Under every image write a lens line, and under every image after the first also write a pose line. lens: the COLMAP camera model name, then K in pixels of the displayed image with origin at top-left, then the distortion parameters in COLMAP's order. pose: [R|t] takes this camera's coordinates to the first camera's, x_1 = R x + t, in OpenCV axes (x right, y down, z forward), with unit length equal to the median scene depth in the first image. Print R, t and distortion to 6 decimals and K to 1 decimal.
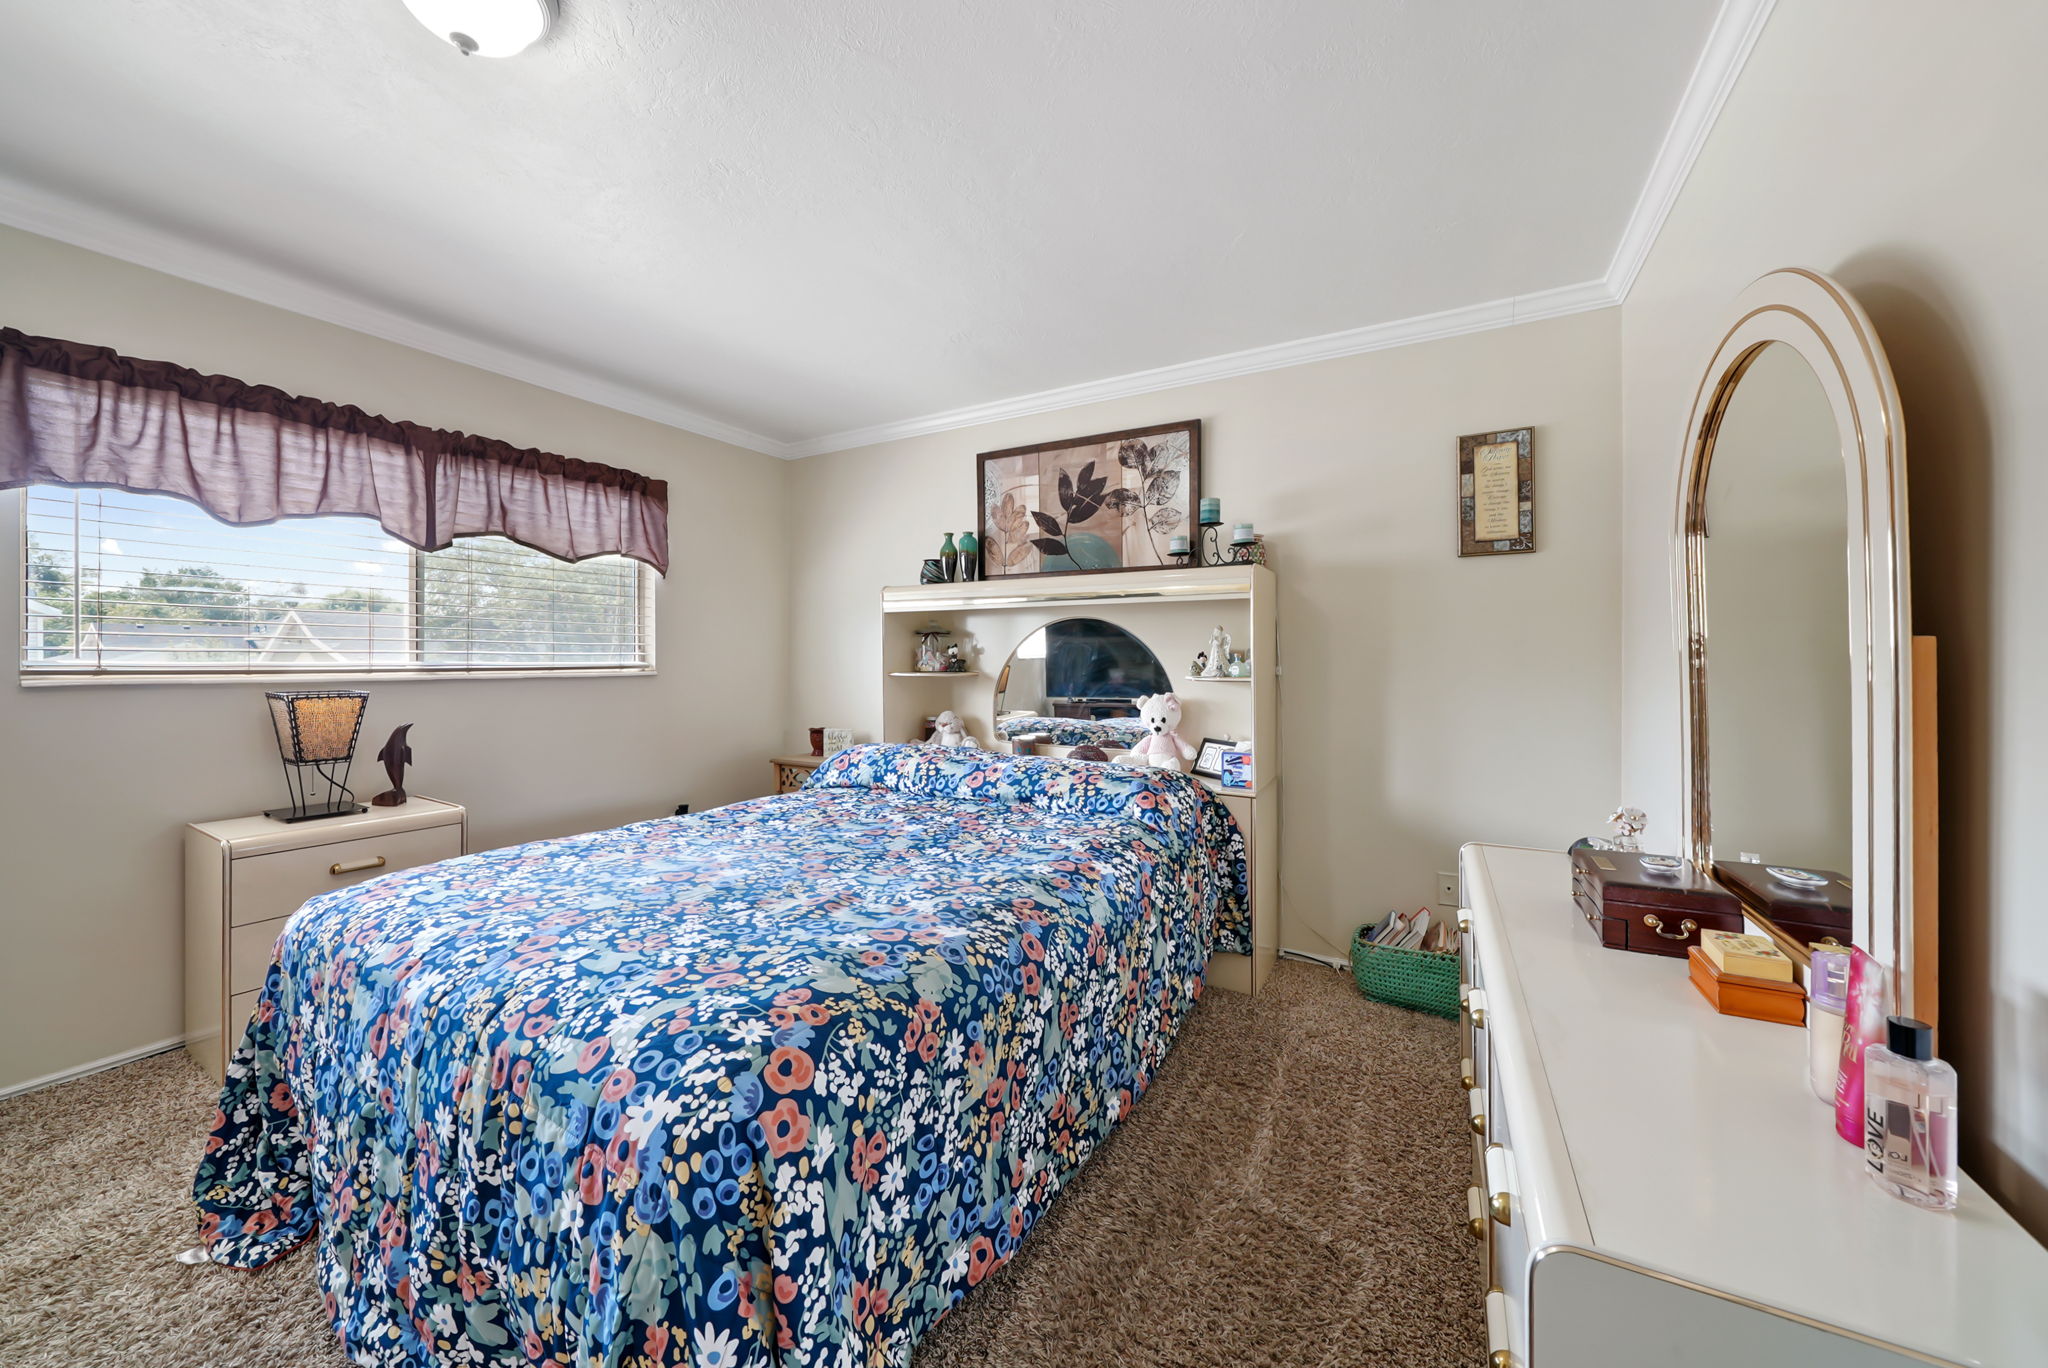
lens RADIAL K [[716.4, 0, 1028.2], [0, 716.4, 673.5], [0, 0, 1]] dist [-0.006462, -0.000217]
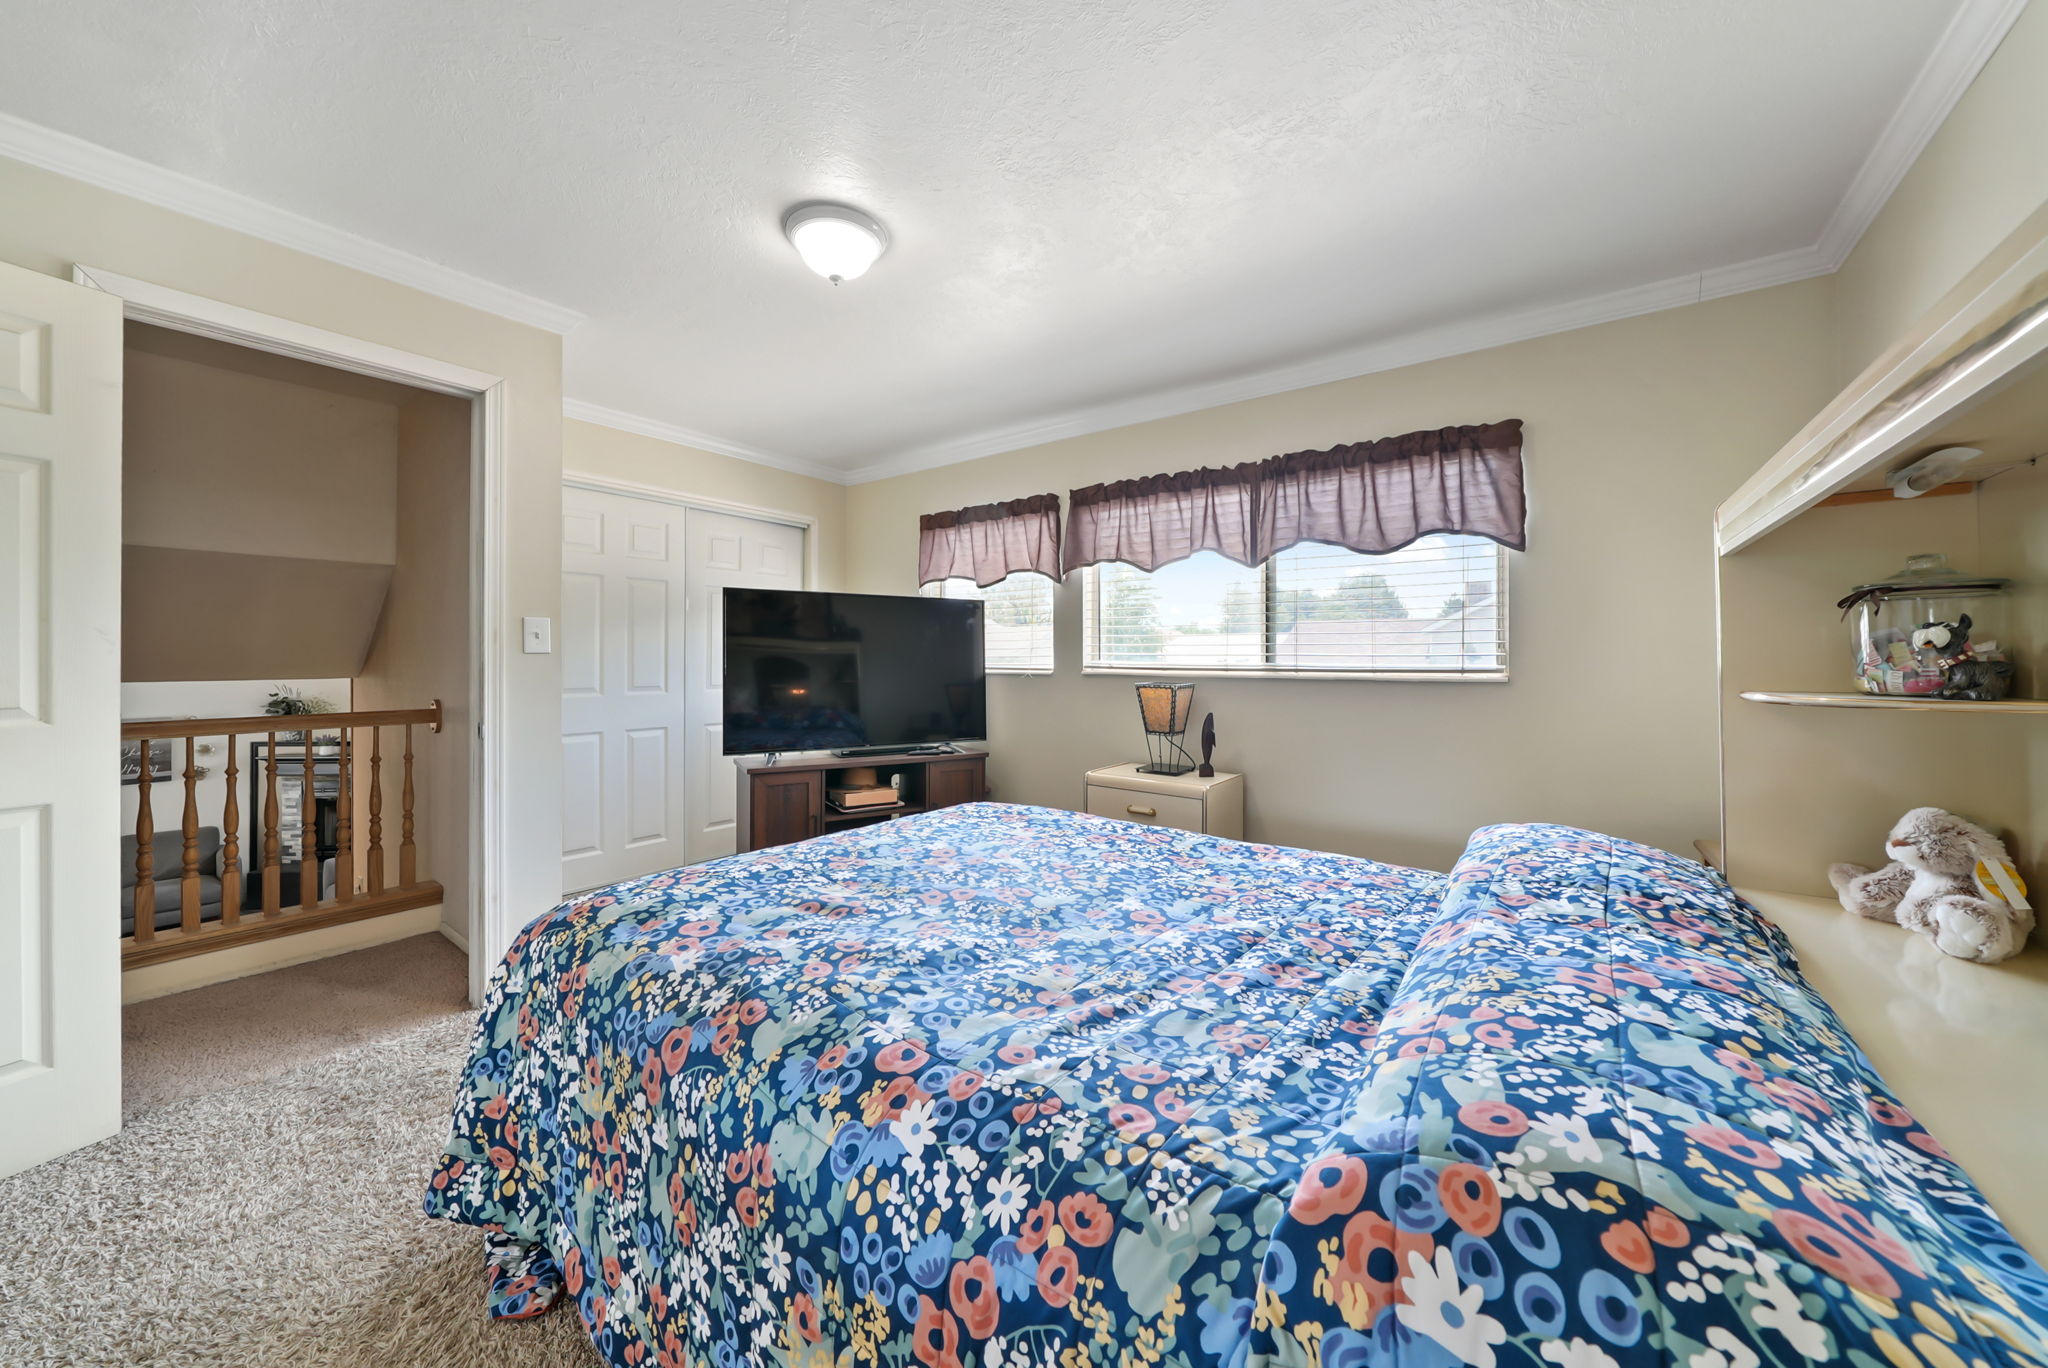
lens RADIAL K [[716.4, 0, 1028.2], [0, 716.4, 673.5], [0, 0, 1]] dist [-0.006462, -0.000217]
pose [[-0.120210, 0.016957, -0.992604, 0.524436], [-0.022768, 0.999544, 0.019833, -0.018615], [0.992487, 0.024984, -0.119769, 1.103992]]
